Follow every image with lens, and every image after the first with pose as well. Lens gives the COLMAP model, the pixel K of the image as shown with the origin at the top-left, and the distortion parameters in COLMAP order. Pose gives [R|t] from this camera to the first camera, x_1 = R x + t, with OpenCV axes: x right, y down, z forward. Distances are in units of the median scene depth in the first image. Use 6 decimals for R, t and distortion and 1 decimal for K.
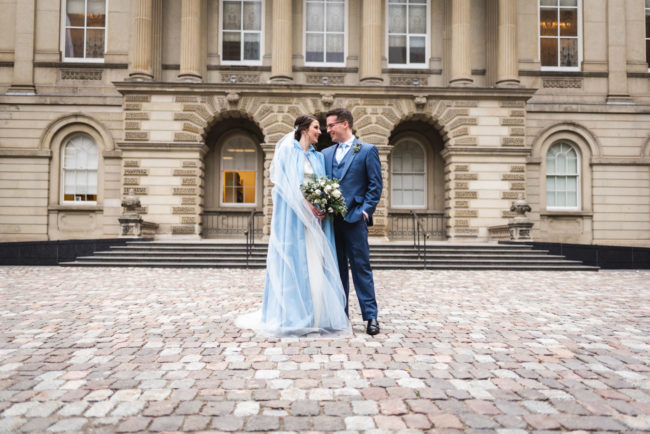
lens RADIAL K [[604.1, 0, 323.2], [0, 604.1, 219.7], [0, 0, 1]] dist [0.019288, 0.000000]
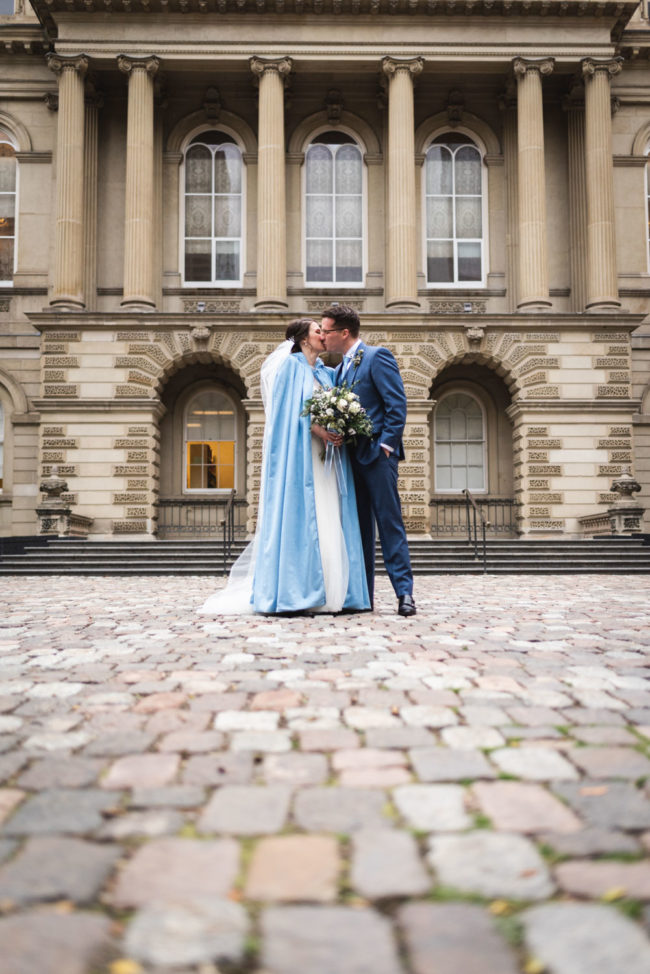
lens RADIAL K [[905.2, 0, 325.7], [0, 905.2, 496.3], [0, 0, 1]] dist [0.019288, 0.000000]
pose [[0.999868, -0.013014, -0.009682, -0.000304], [0.012670, 0.999313, -0.034822, 0.019207], [0.010128, 0.034695, 0.999347, -0.017439]]
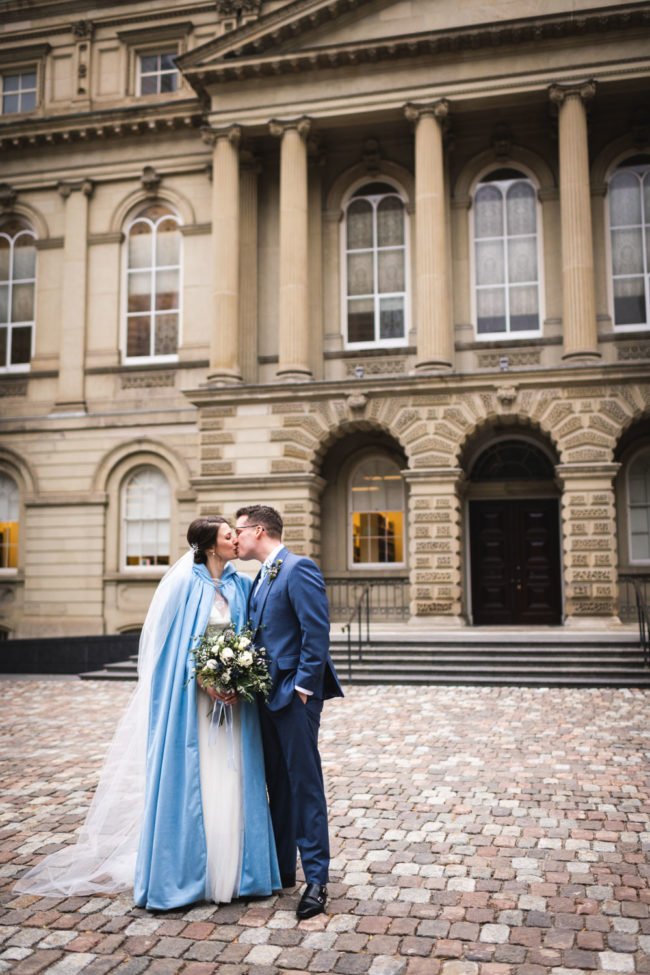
lens RADIAL K [[945.0, 0, 344.6], [0, 945.0, 498.4], [0, 0, 1]] dist [0.006516, 0.000000]
pose [[0.968226, -0.040424, -0.246787, 0.077997], [0.024635, 0.997466, -0.066737, -0.031407], [0.248859, 0.058537, 0.966769, 0.031965]]
